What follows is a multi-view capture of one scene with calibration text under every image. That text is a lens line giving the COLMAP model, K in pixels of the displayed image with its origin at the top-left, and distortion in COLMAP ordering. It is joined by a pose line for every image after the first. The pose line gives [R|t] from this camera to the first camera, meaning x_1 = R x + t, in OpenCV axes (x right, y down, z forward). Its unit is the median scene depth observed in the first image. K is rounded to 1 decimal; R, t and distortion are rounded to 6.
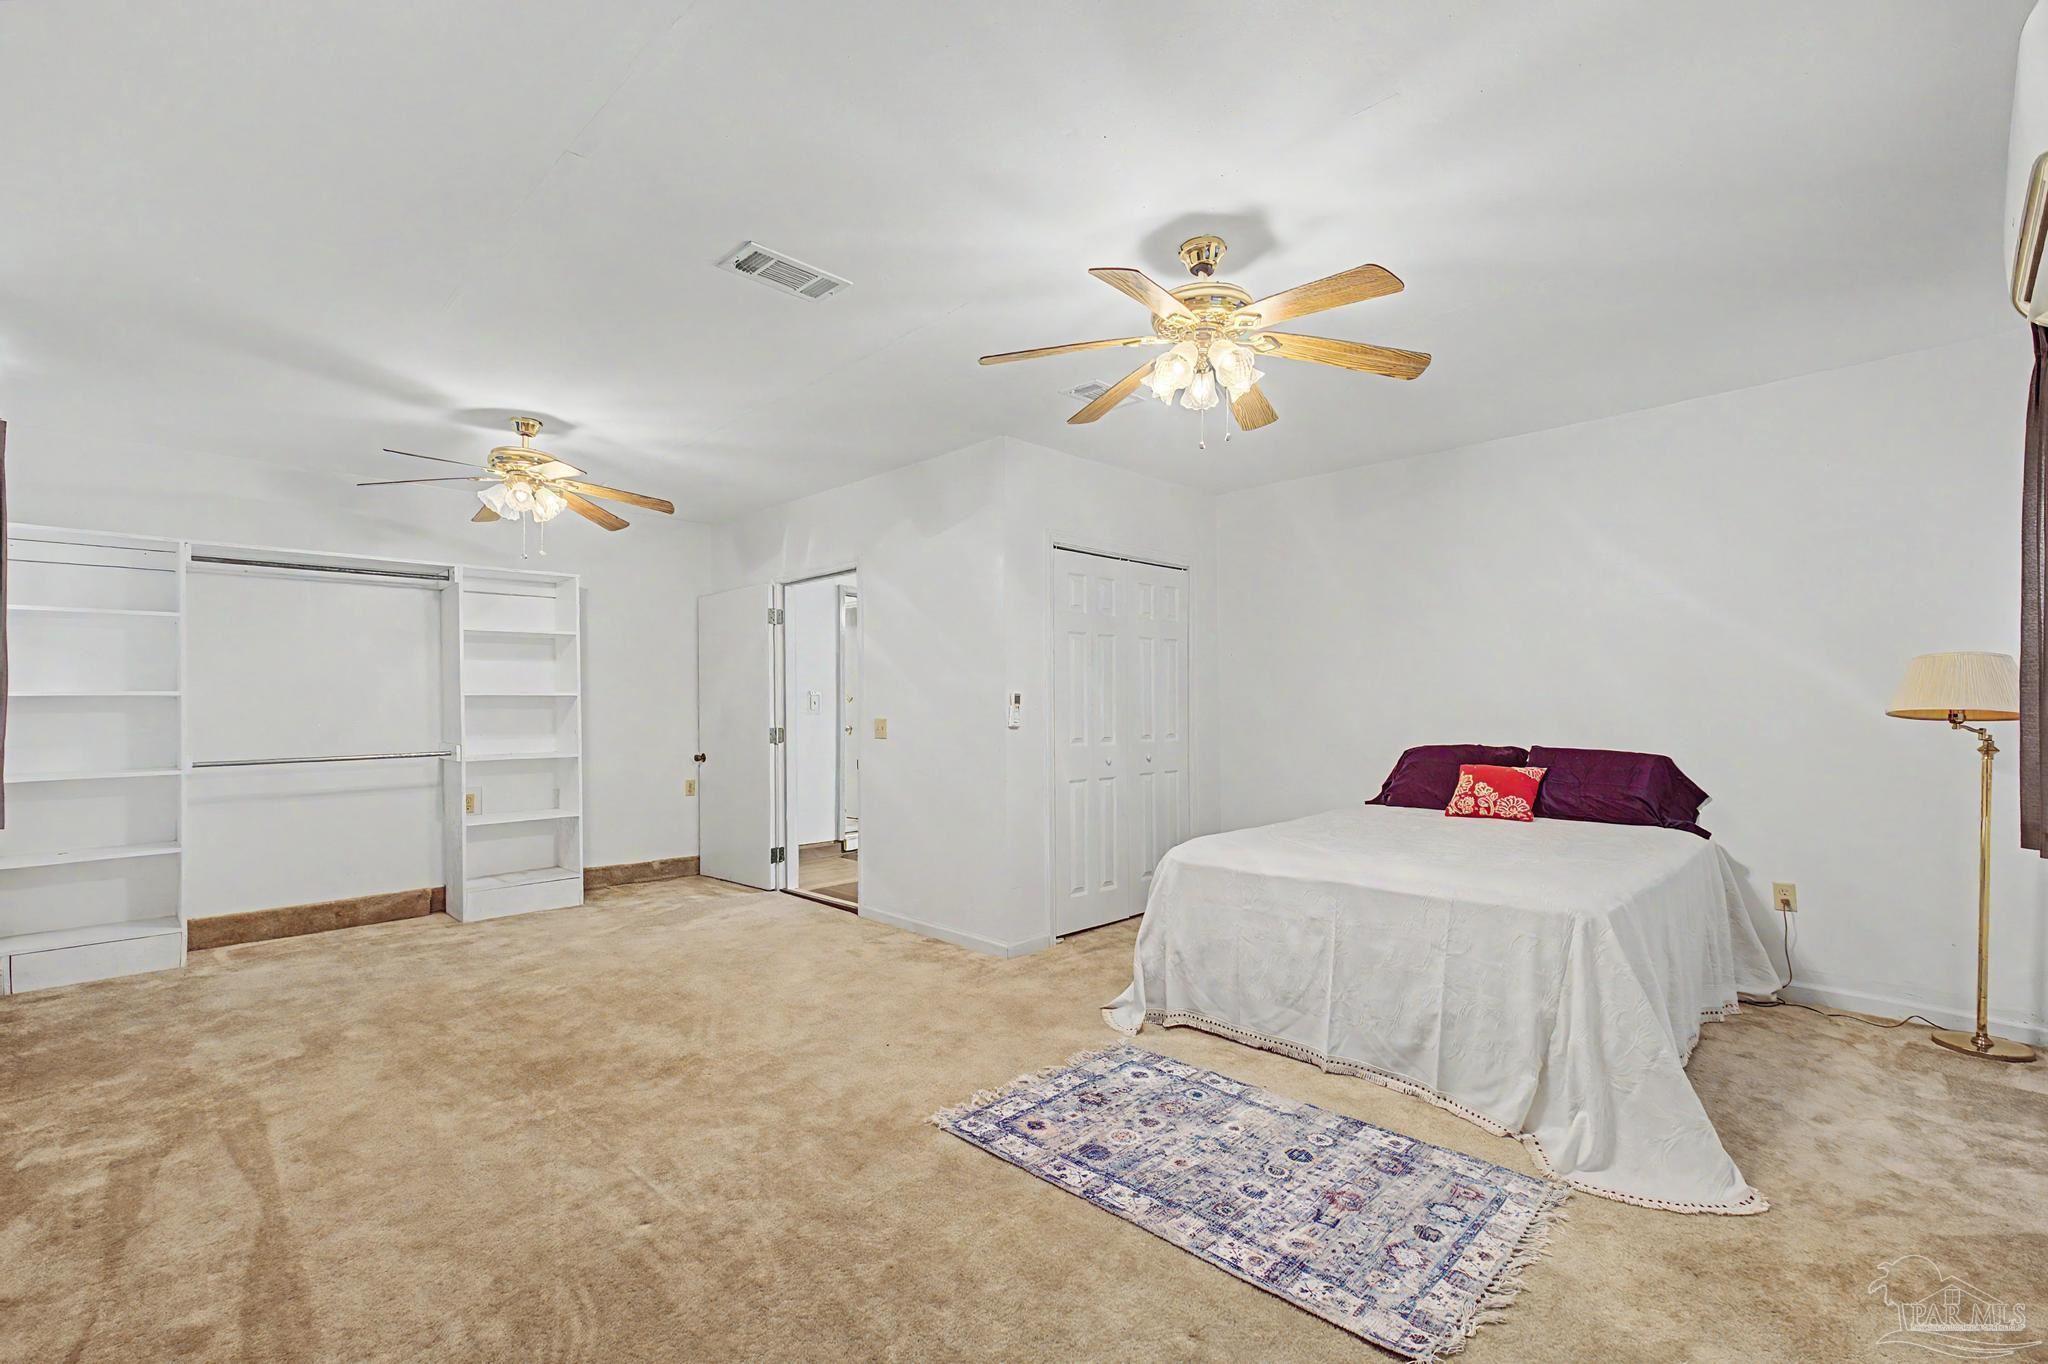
lens RADIAL K [[893.6, 0, 1026.0], [0, 893.6, 699.6], [0, 0, 1]] dist [0.000693, 0.000060]
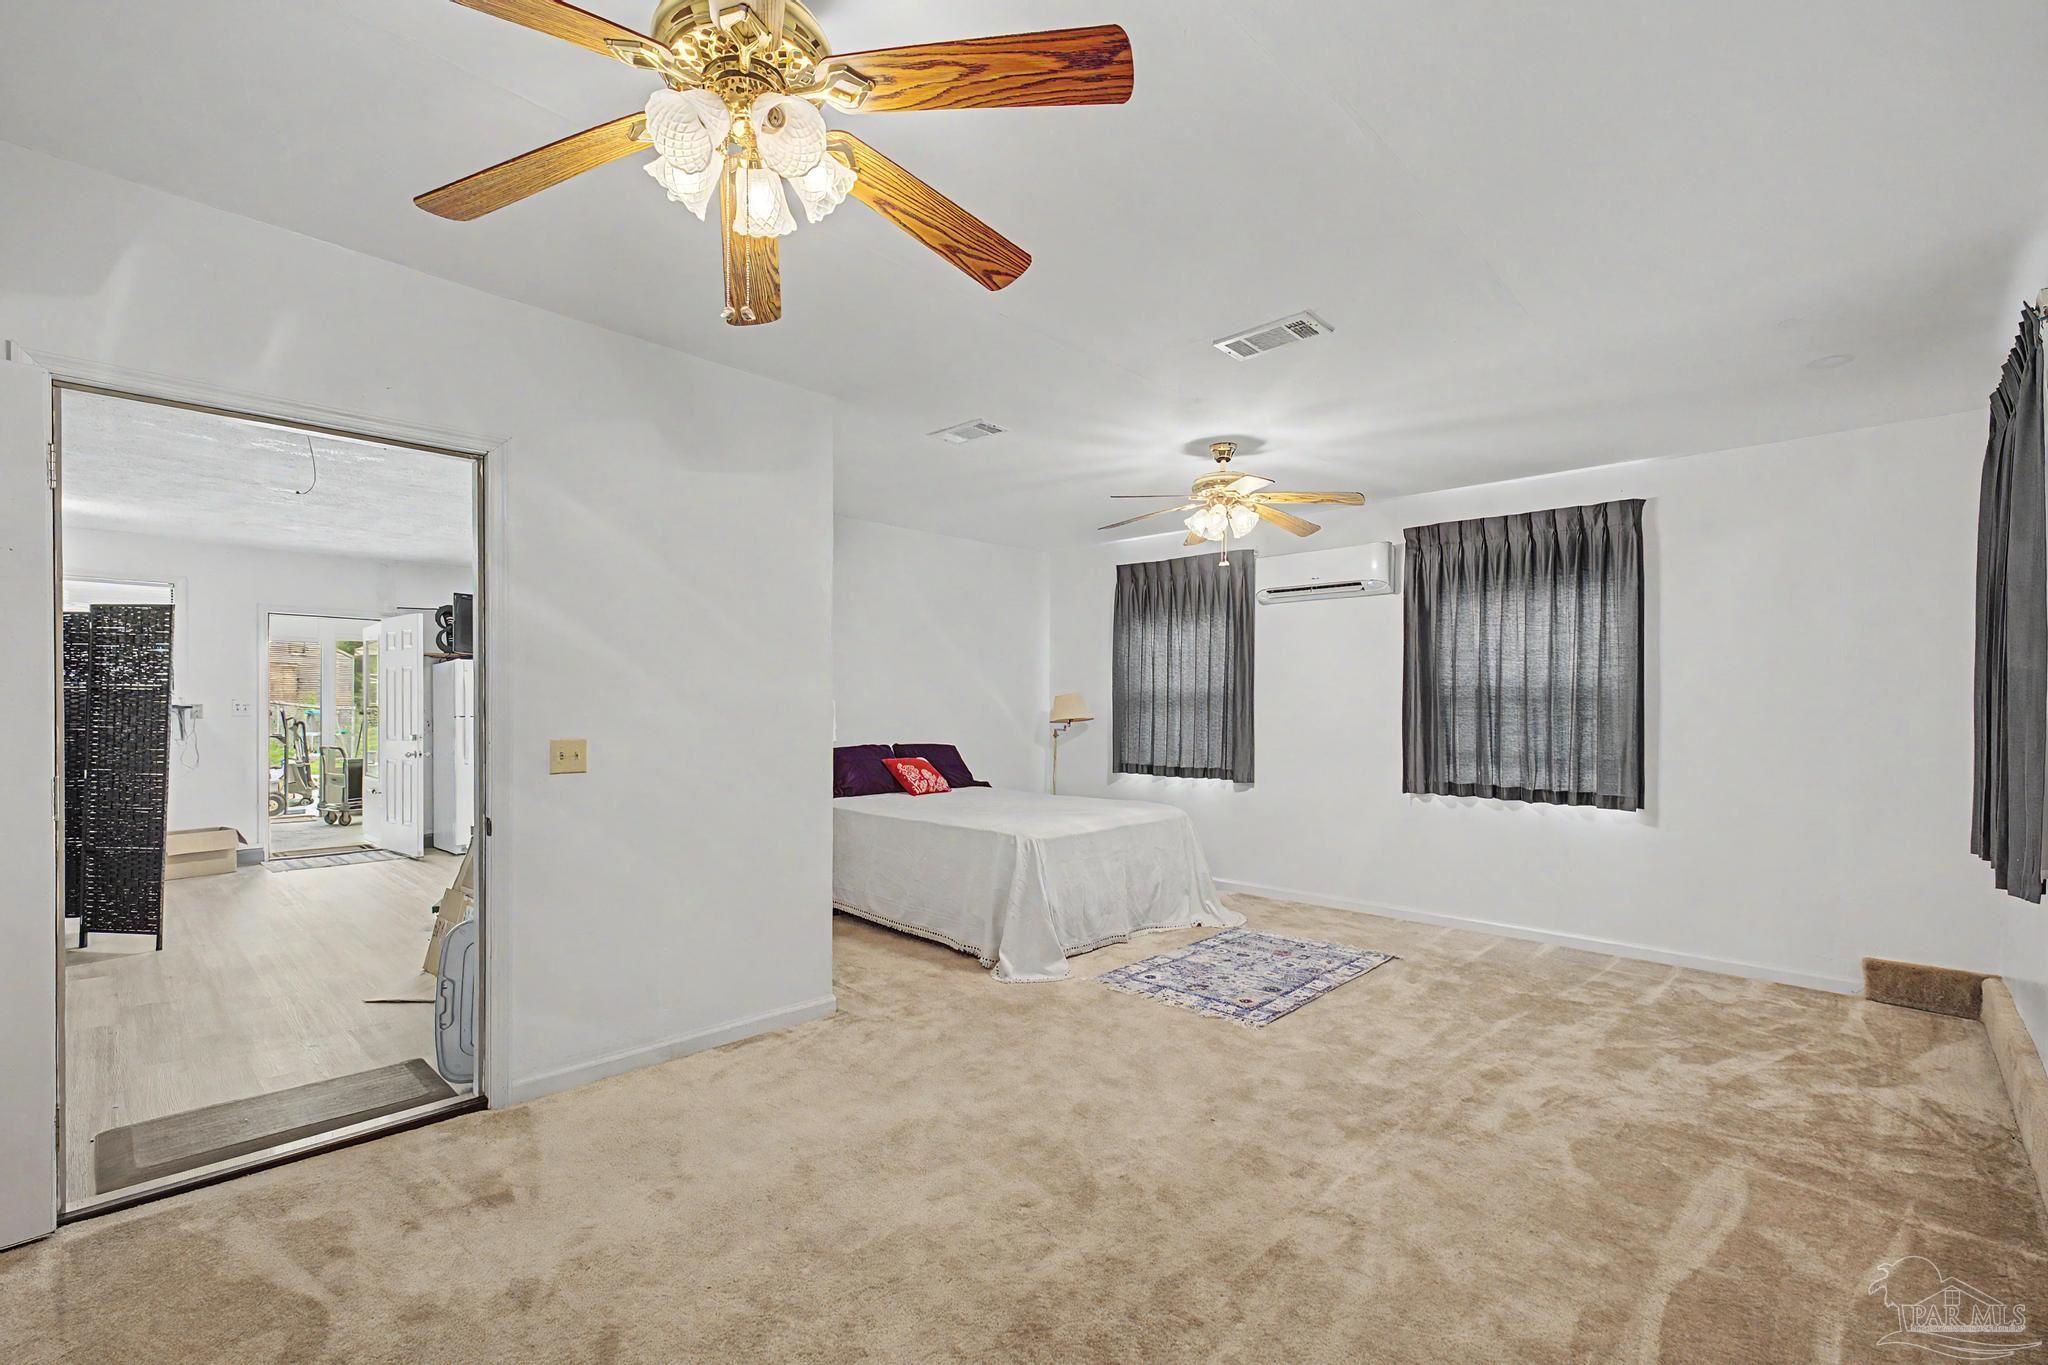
lens RADIAL K [[893.6, 0, 1025.5], [0, 893.6, 698.5], [0, 0, 1]] dist [0.000693, 0.000060]
pose [[-0.017120, 0.004466, 0.999843, -1.715306], [-0.021509, 0.999757, -0.004834, -0.020611], [-0.999622, -0.021588, -0.017019, 1.621071]]
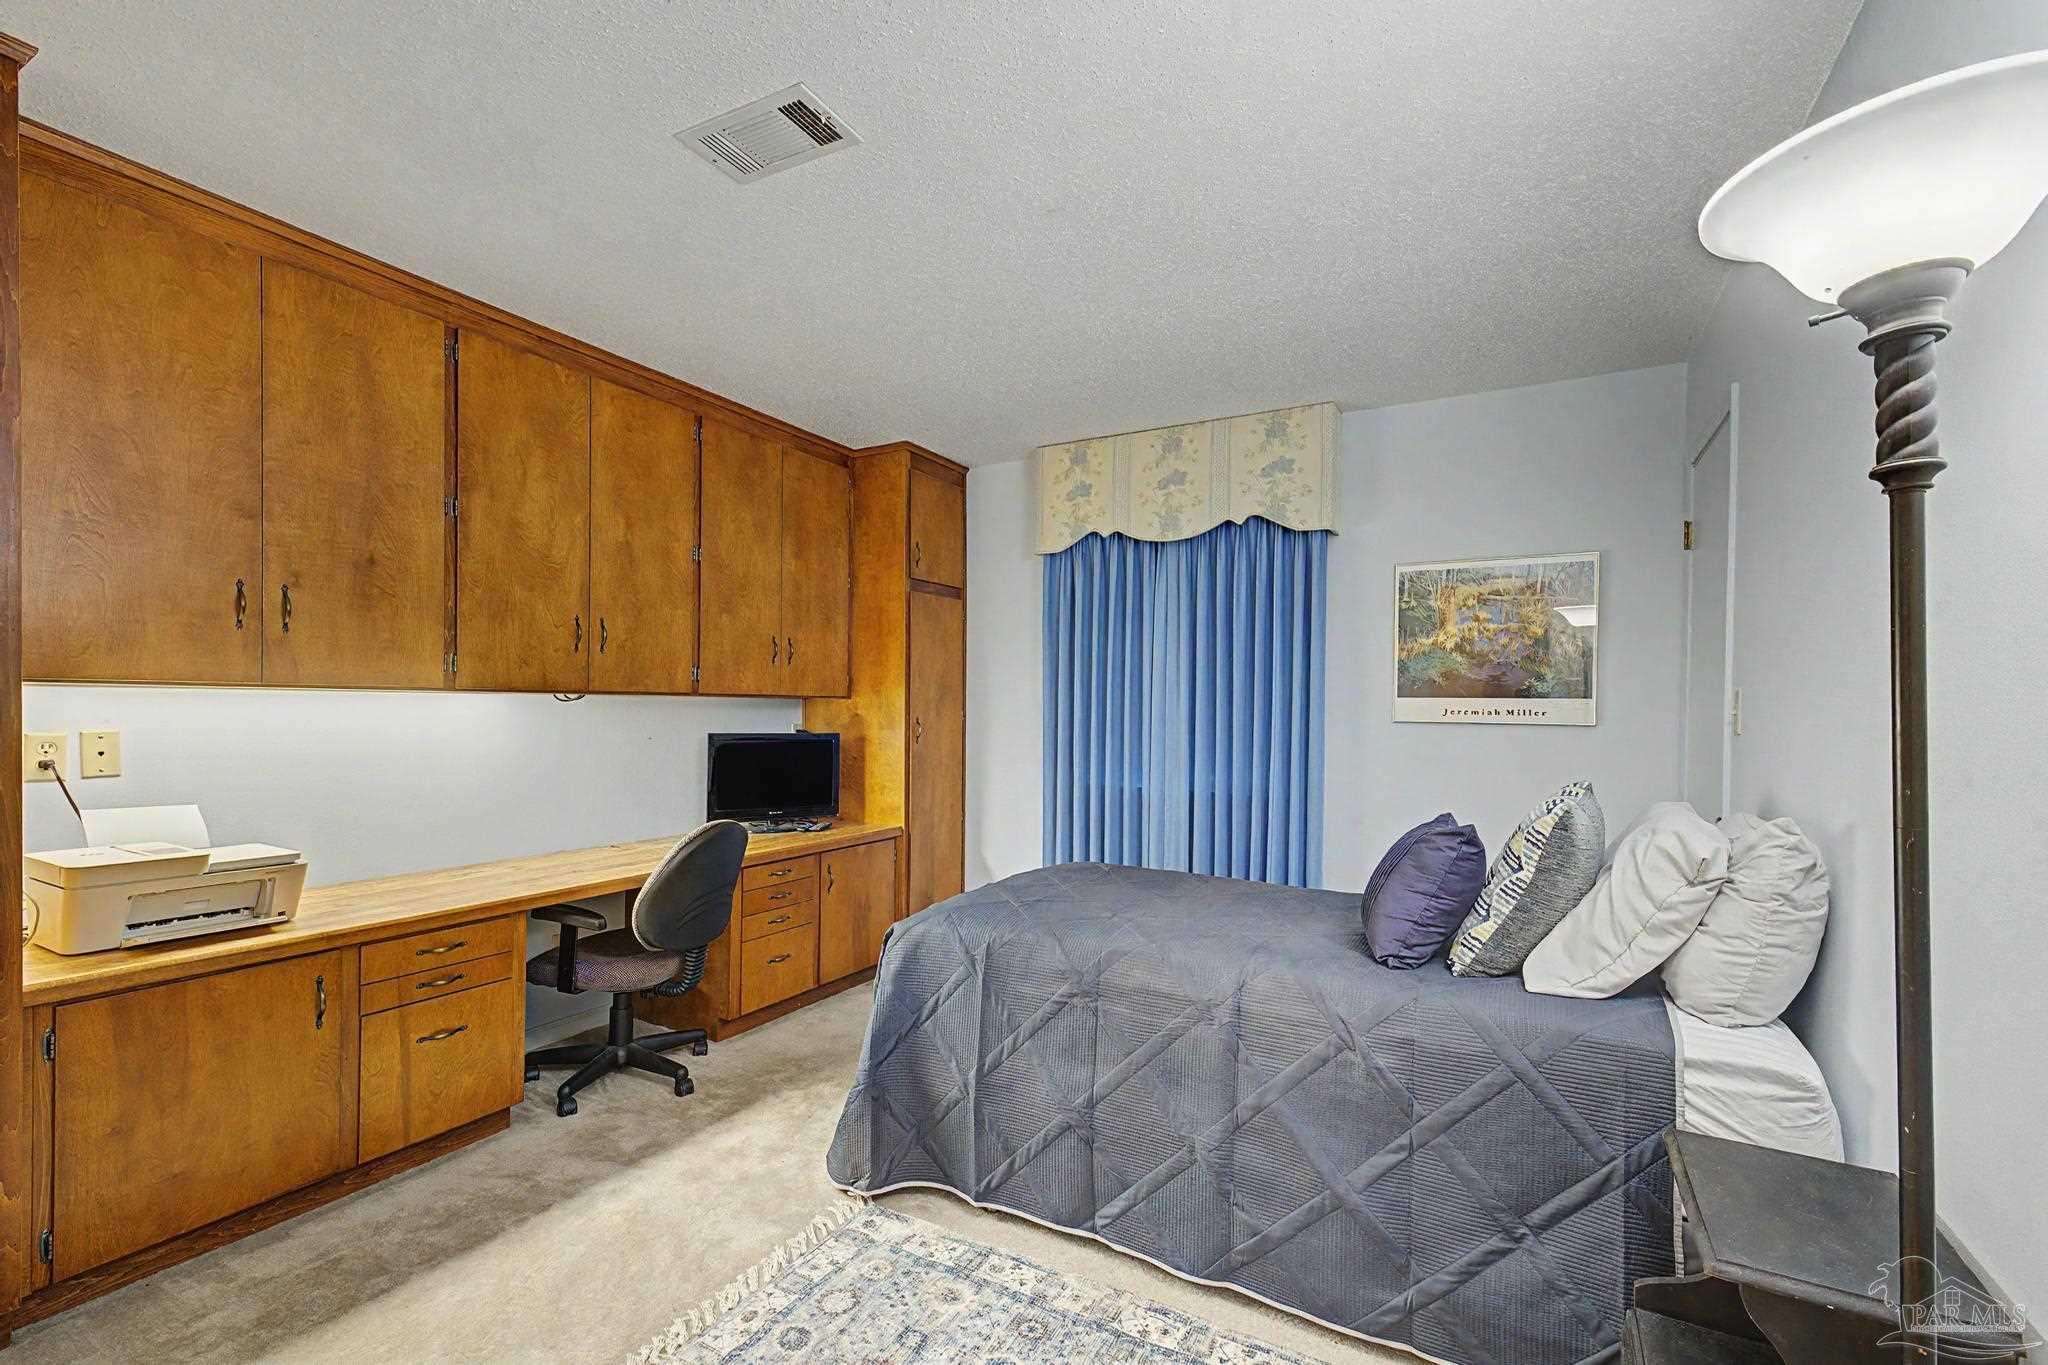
lens RADIAL K [[893.6, 0, 1024.4], [0, 893.6, 694.4], [0, 0, 1]] dist [0.000693, 0.000060]
pose [[-0.960559, -0.008576, -0.277945, 0.440799], [-0.006999, 0.999953, -0.006665, -0.002955], [0.277989, -0.004457, -0.960574, 1.702029]]
